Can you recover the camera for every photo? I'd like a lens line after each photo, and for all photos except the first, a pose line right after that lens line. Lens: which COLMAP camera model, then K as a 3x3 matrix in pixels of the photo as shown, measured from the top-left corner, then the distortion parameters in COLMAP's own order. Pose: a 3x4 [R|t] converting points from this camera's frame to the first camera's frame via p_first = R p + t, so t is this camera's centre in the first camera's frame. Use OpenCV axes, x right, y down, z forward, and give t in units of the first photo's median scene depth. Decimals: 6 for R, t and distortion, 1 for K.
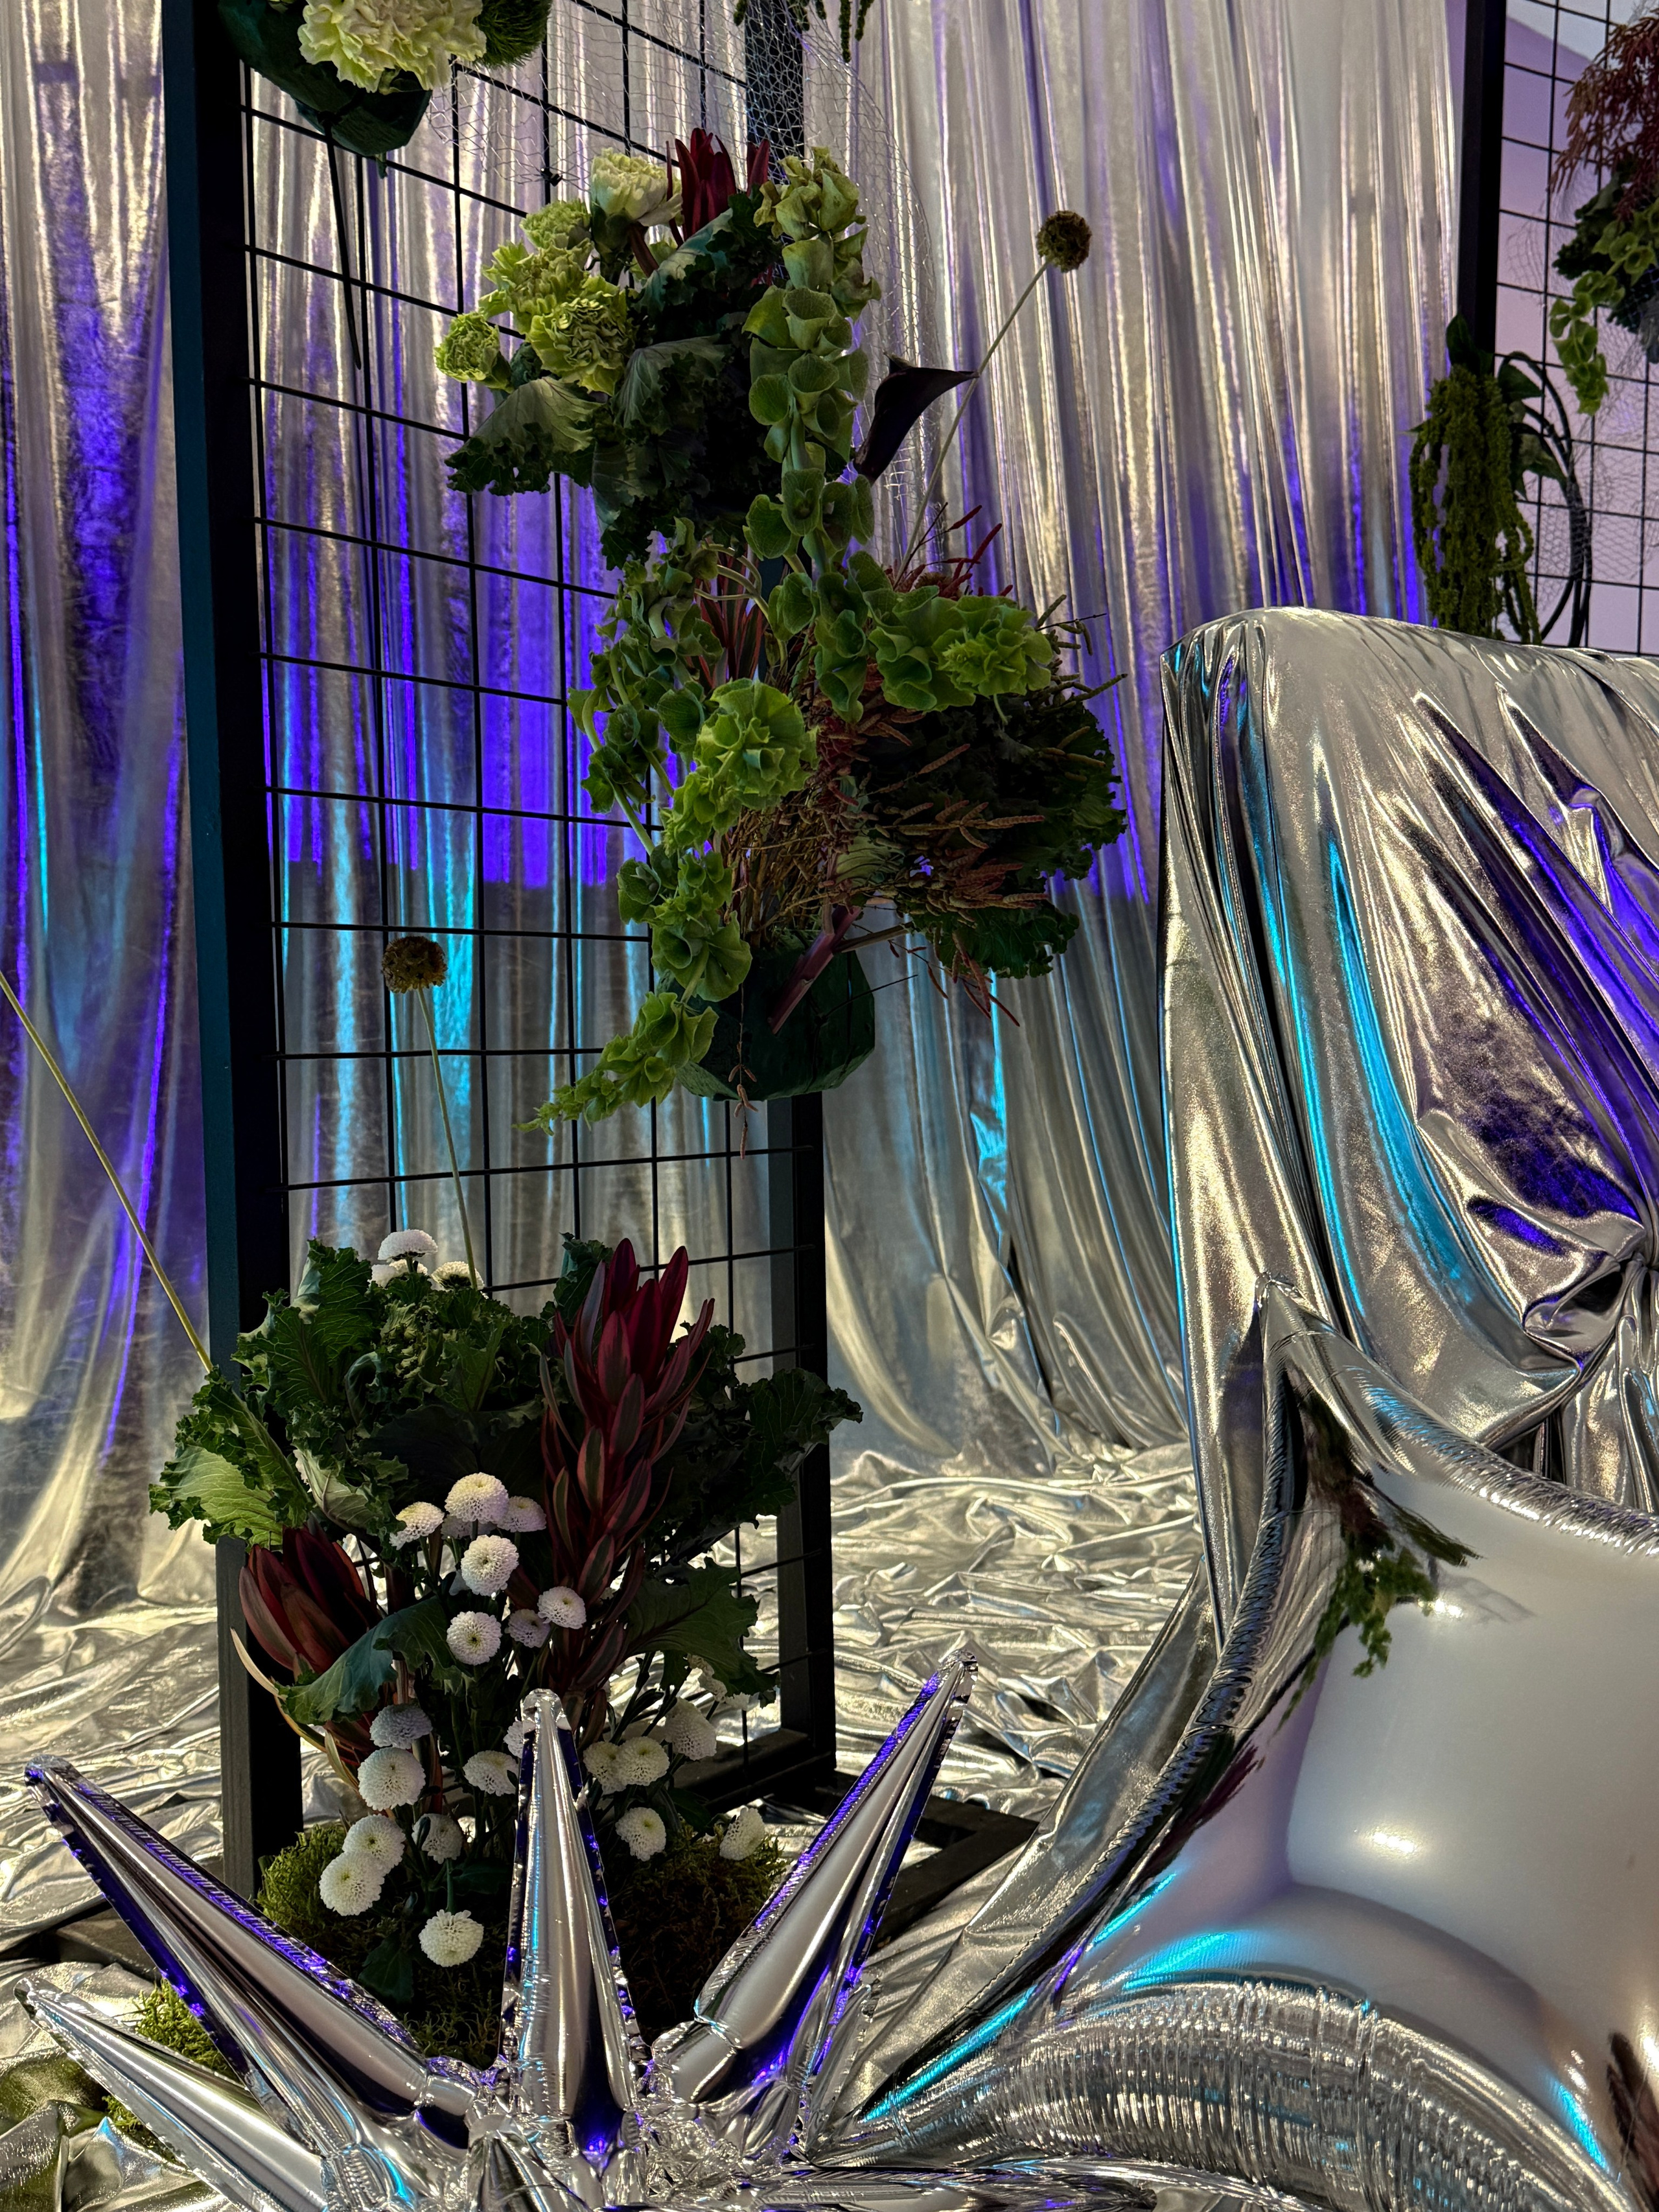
lens RADIAL K [[2191.1, 0, 829.5], [0, 2191.1, 1106.0], [0, 0, 1]] dist [0.217724, -0.480452]
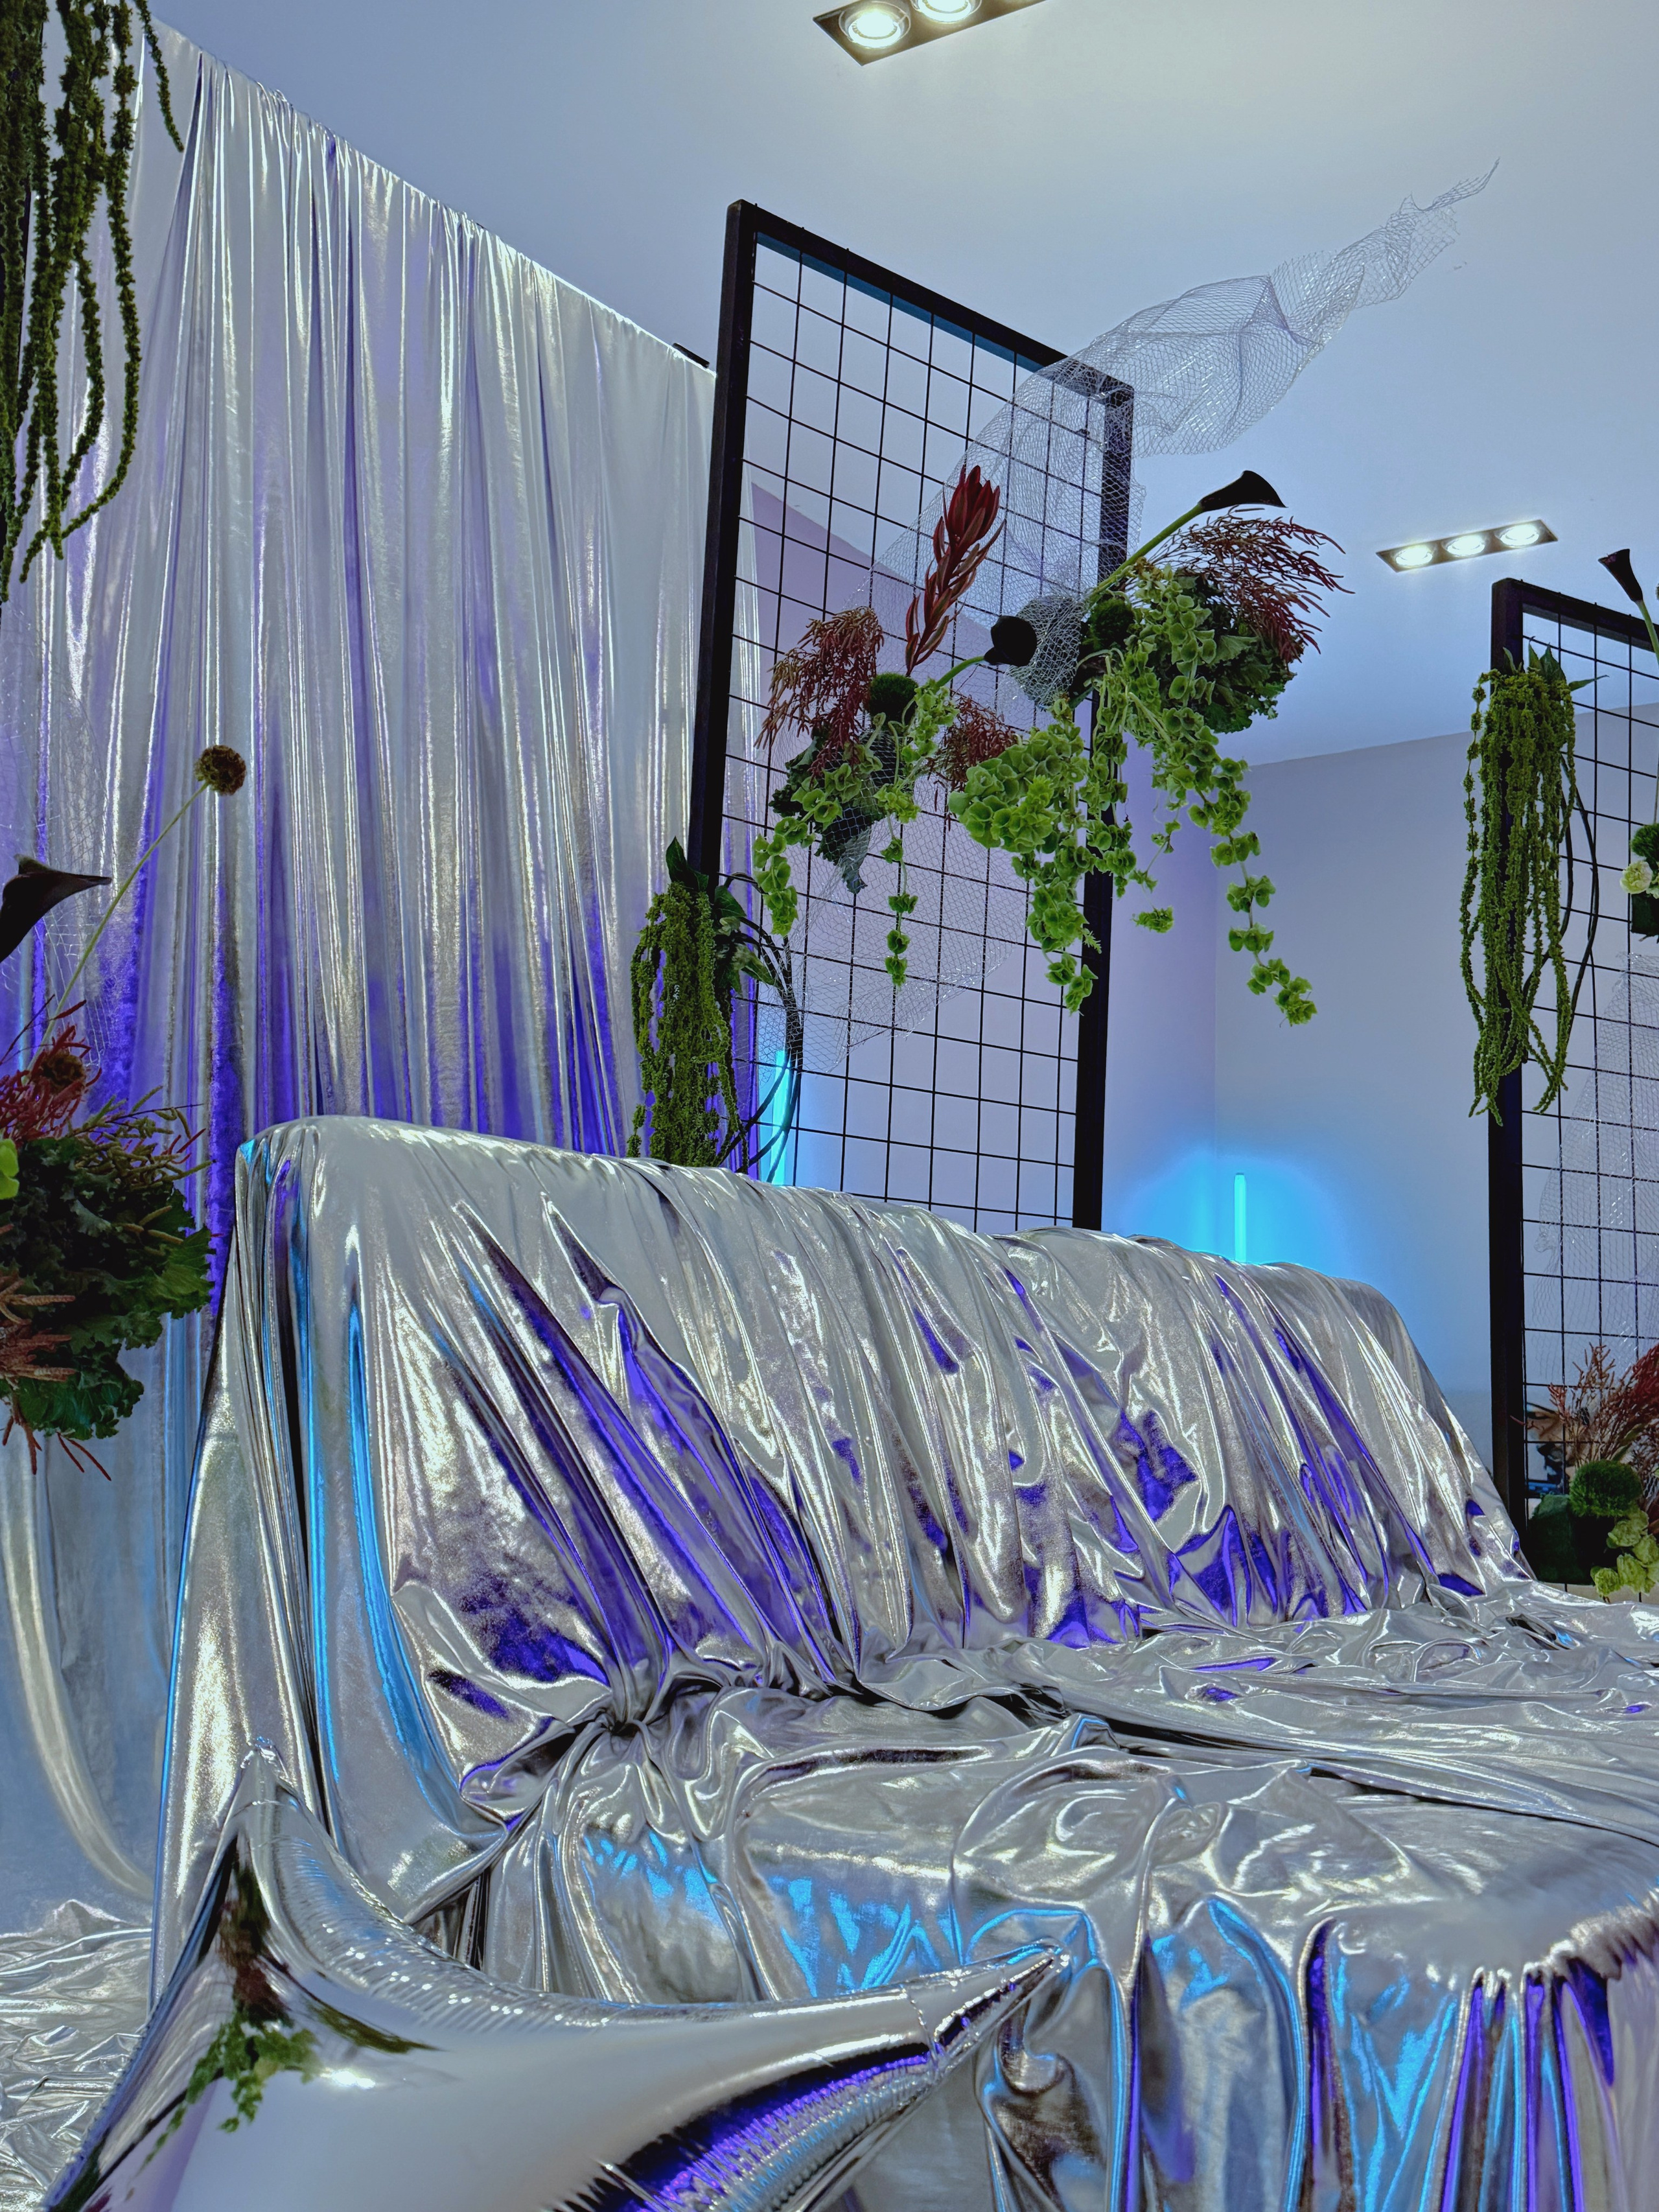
lens RADIAL K [[2179.5, 0, 862.7], [0, 2179.5, 1099.8], [0, 0, 1]] dist [0.116405, -0.174680]
pose [[0.966393, 0.067431, 0.248068, 0.178186], [-0.022610, 0.983540, -0.179270, -0.038973], [-0.256073, 0.167637, 0.952011, -0.121515]]
